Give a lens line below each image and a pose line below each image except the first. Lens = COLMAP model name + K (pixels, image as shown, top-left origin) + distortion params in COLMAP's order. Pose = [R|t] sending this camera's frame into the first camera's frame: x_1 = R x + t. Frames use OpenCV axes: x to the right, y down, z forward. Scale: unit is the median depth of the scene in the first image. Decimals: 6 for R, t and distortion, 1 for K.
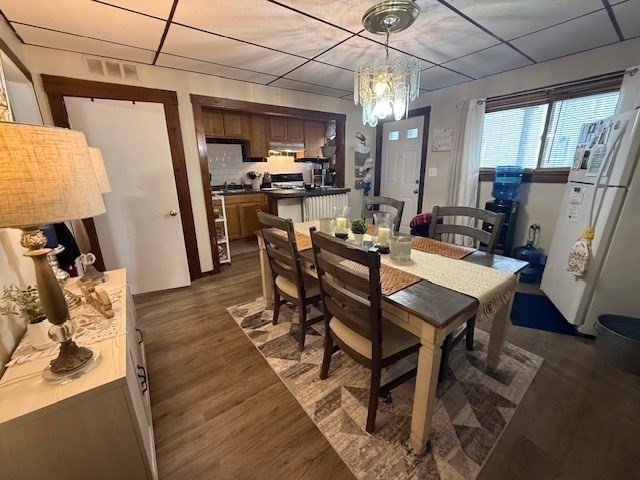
lens RADIAL K [[255.0, 0, 318.4], [0, 255.0, 240.3], [0, 0, 1]] dist [0.000867, 0.000391]
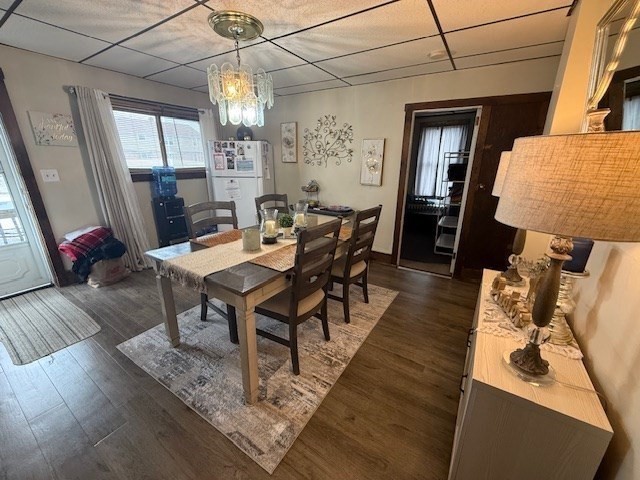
lens RADIAL K [[255.0, 0, 321.7], [0, 255.0, 240.5], [0, 0, 1]] dist [0.000867, 0.000391]
pose [[-0.362311, -0.255505, 0.896353, -1.039937], [0.255076, 0.897798, 0.359020, -0.378988], [-0.896475, 0.358715, -0.260109, 1.315813]]
